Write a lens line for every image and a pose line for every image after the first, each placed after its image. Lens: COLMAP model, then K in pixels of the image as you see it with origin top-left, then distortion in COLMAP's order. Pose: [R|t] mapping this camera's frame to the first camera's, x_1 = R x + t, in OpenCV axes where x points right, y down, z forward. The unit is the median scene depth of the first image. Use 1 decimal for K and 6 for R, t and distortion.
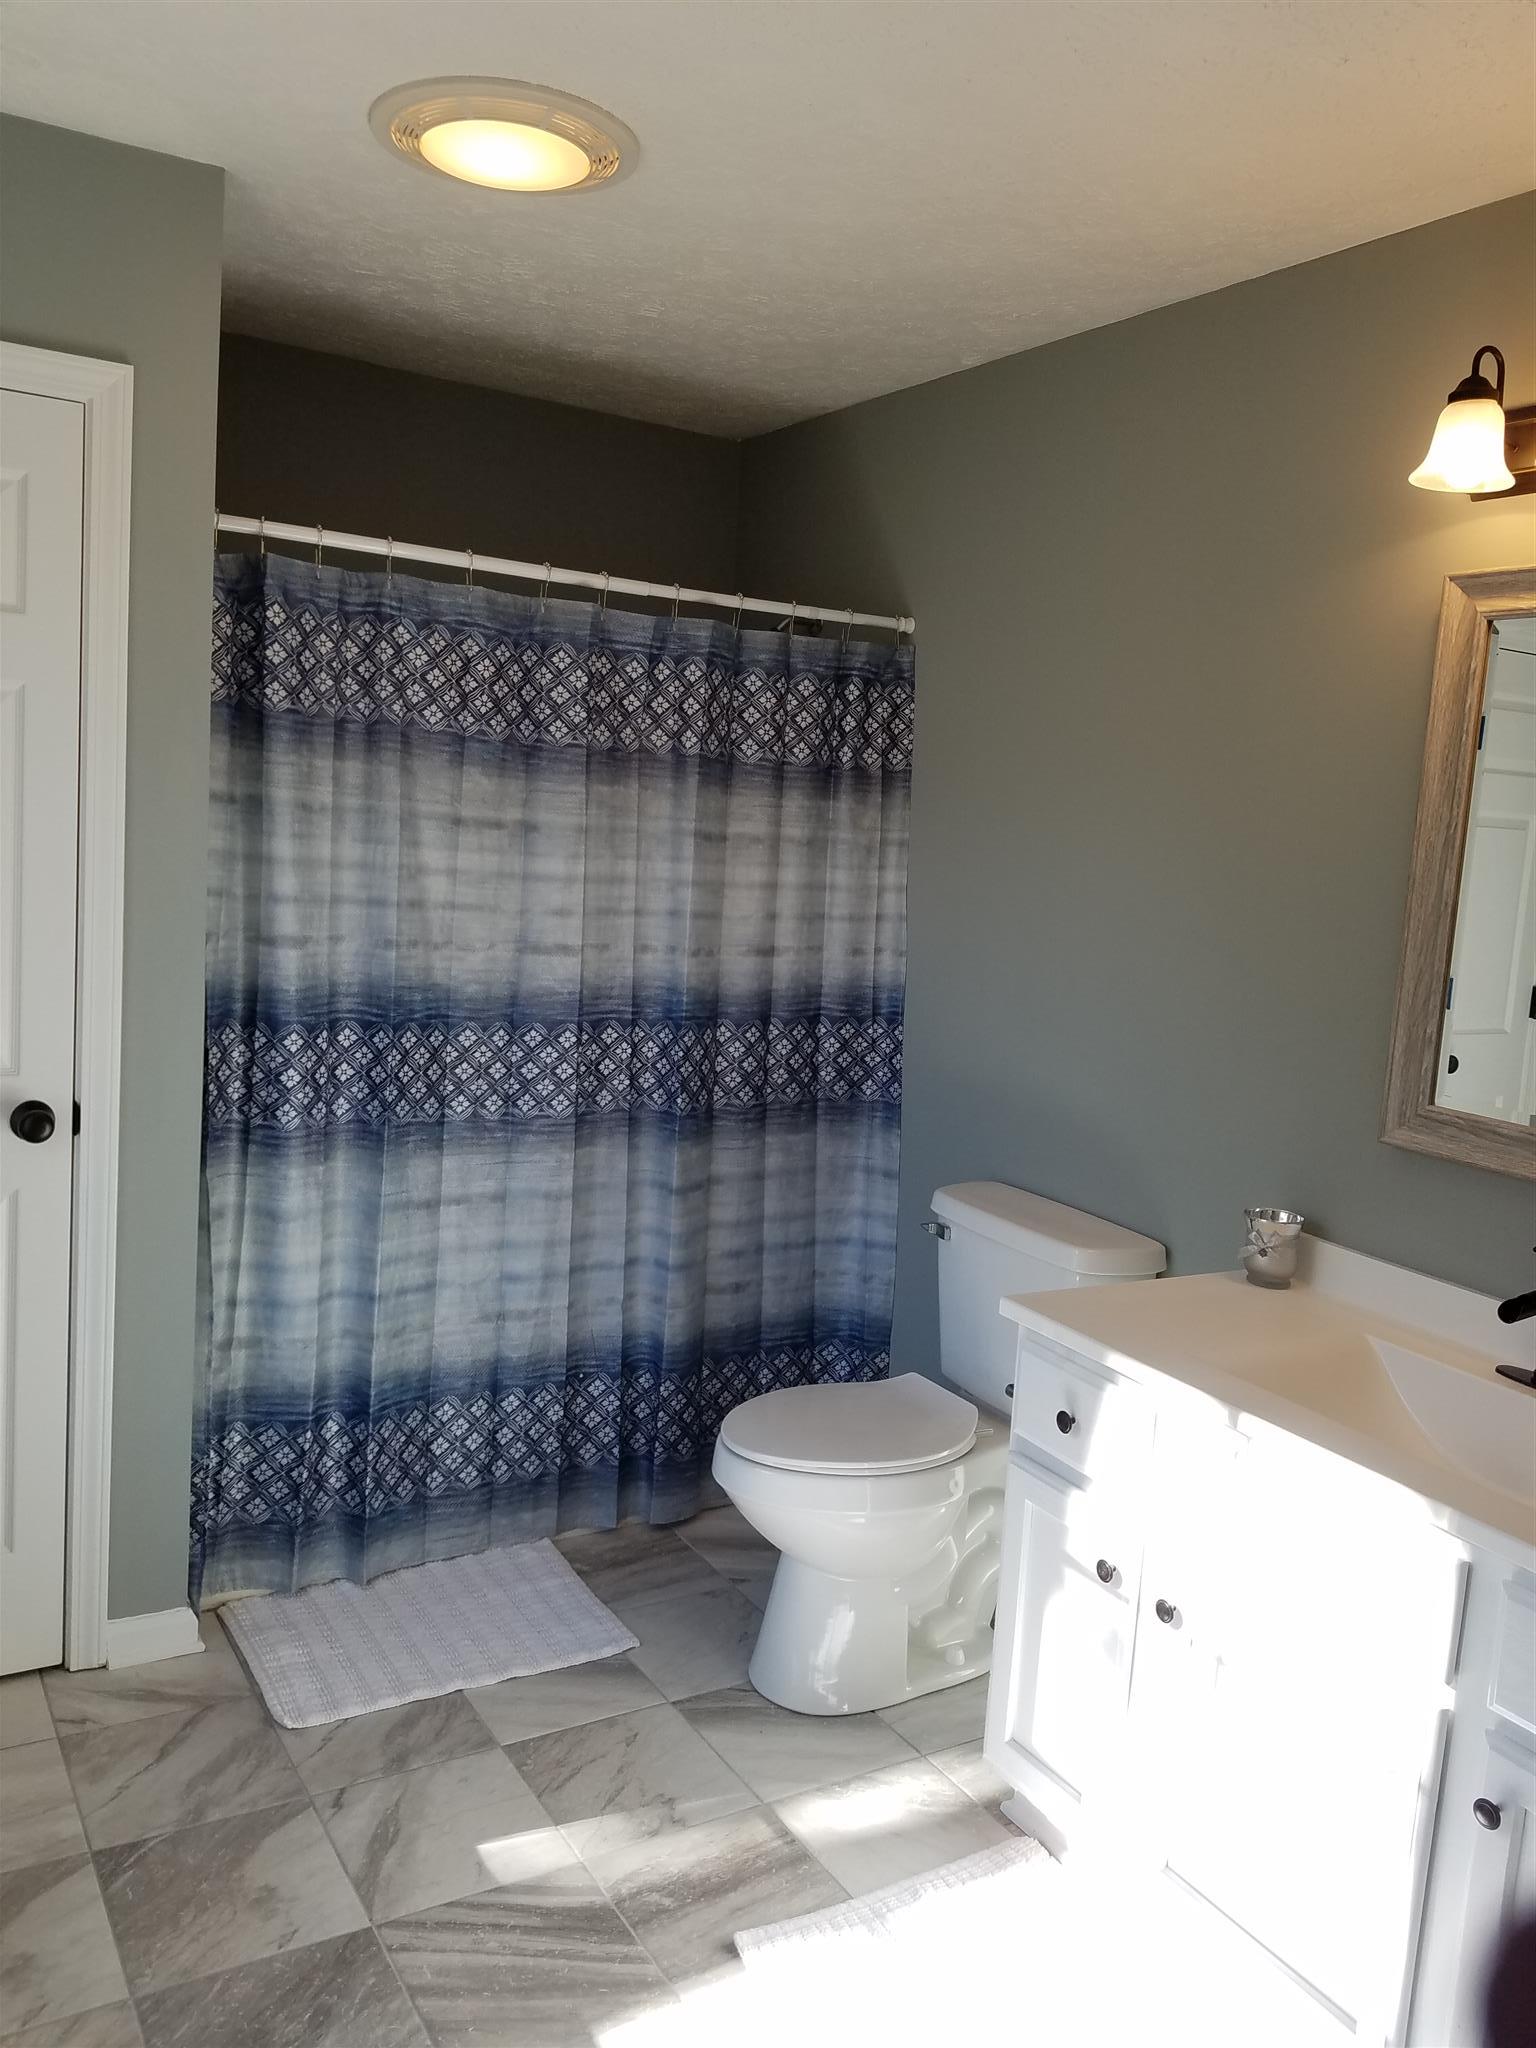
lens RADIAL K [[1604.7, 0, 771.3], [0, 1604.7, 992.3], [0, 0, 1]] dist [0.043983, -0.075377]
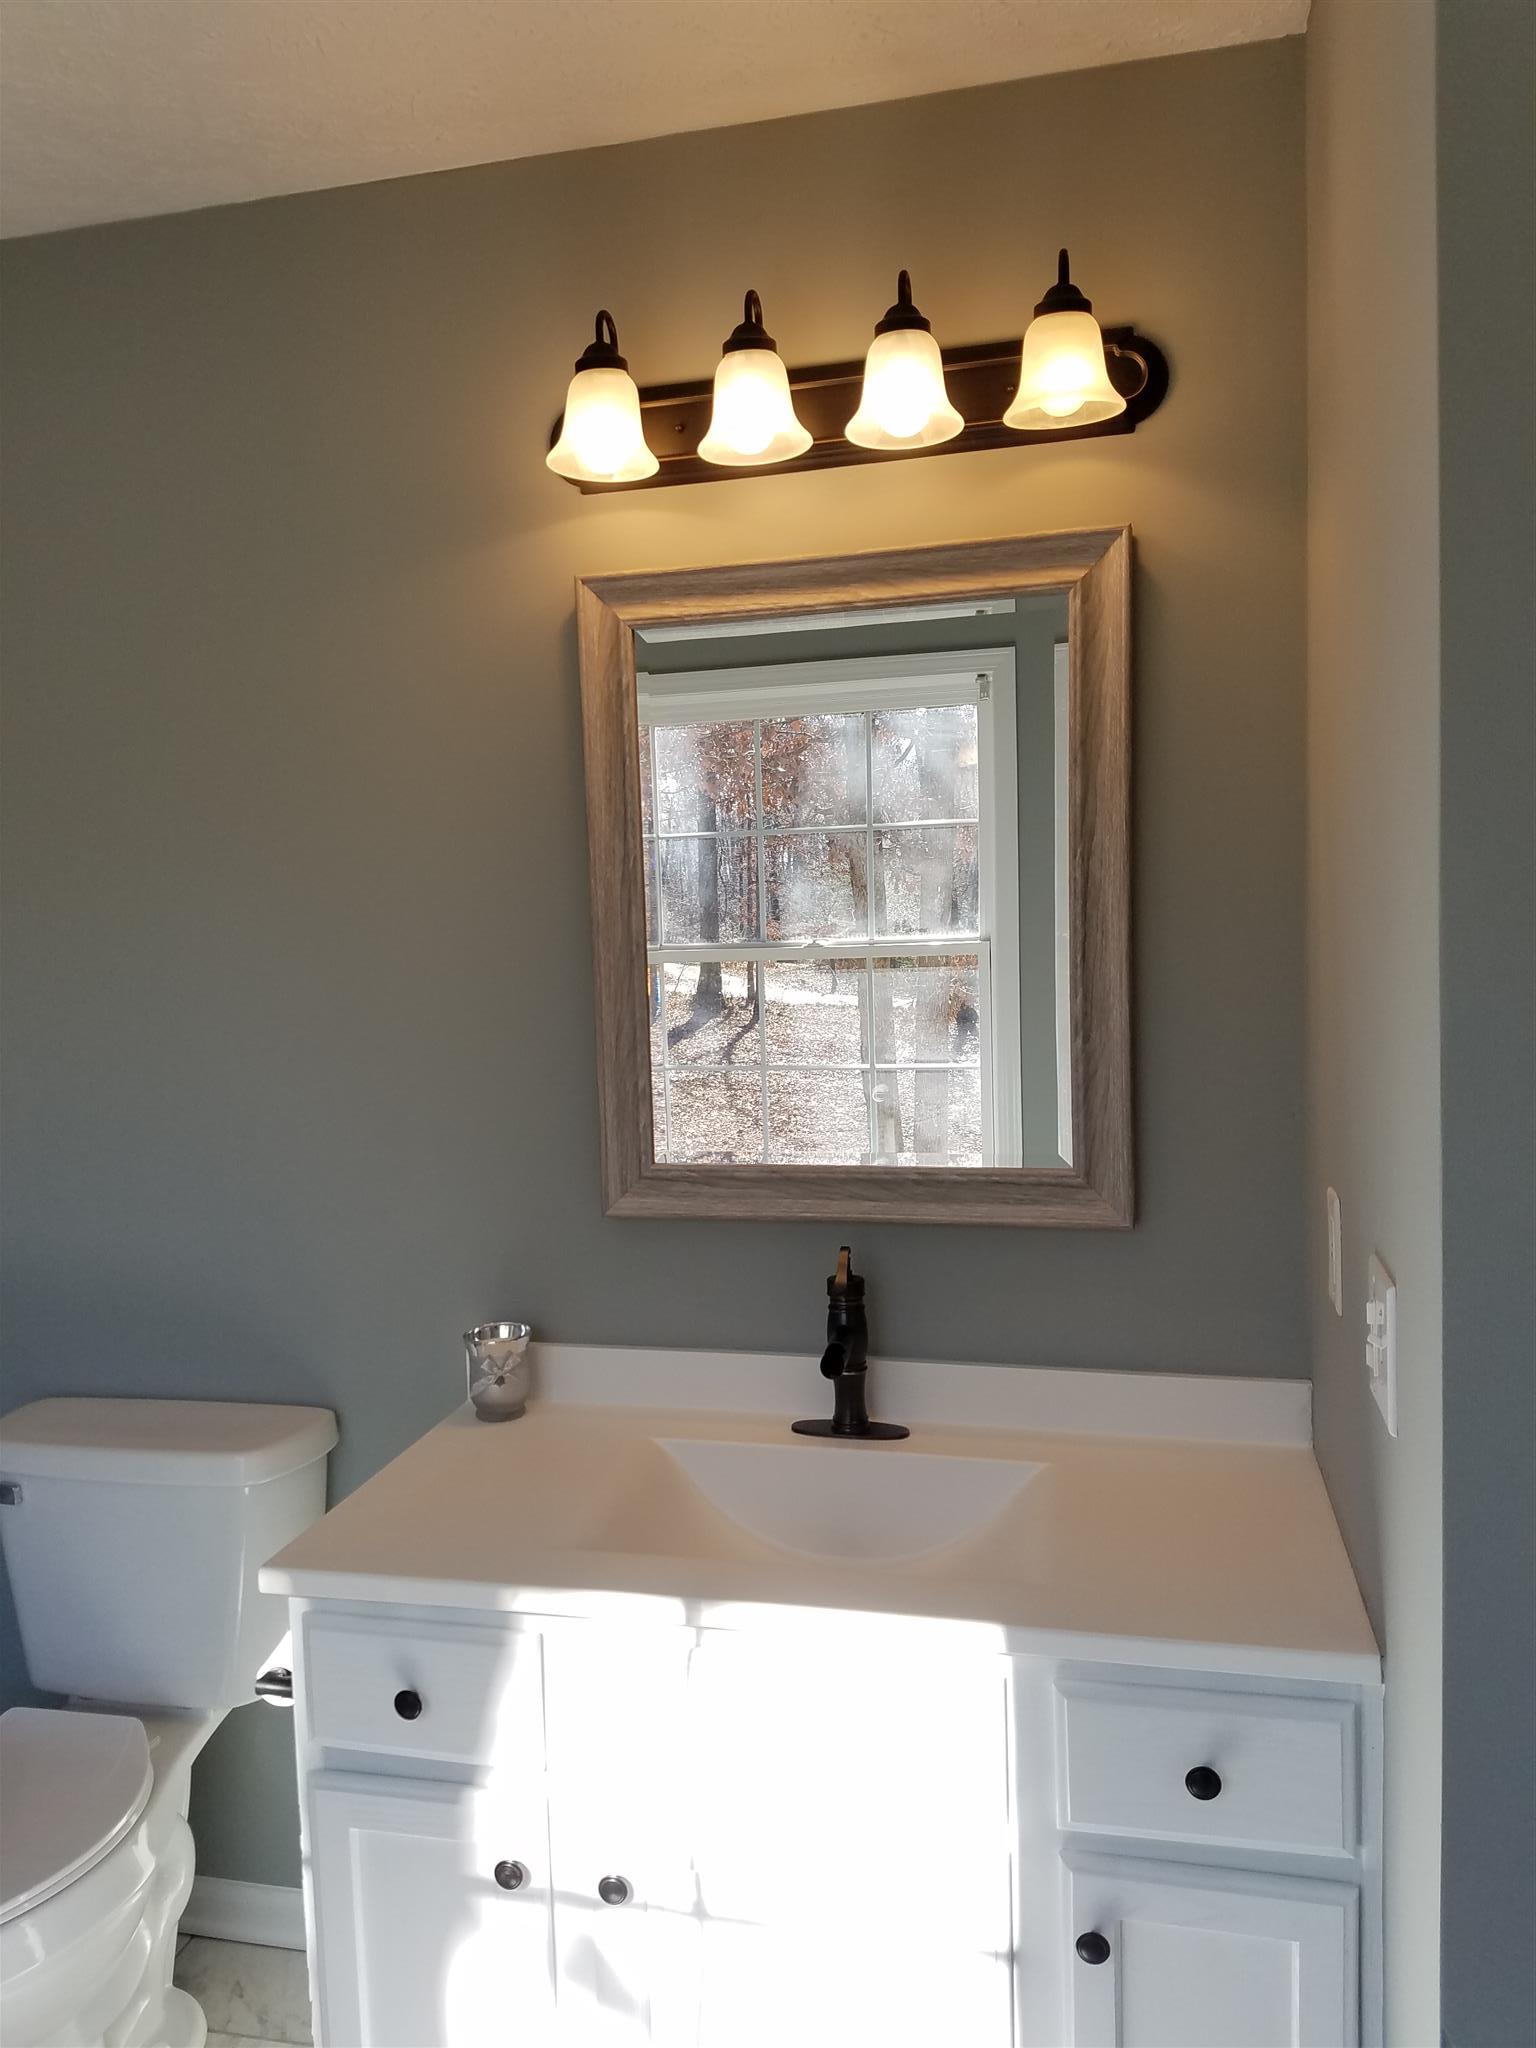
lens RADIAL K [[1565.6, 0, 721.1], [0, 1565.6, 1012.7], [0, 0, 1]] dist [0.266765, -0.521899]
pose [[0.693856, -0.152893, 0.703696, -0.183095], [0.163643, 0.985112, 0.052682, -0.056591], [-0.701274, 0.078601, 0.708546, 0.346802]]
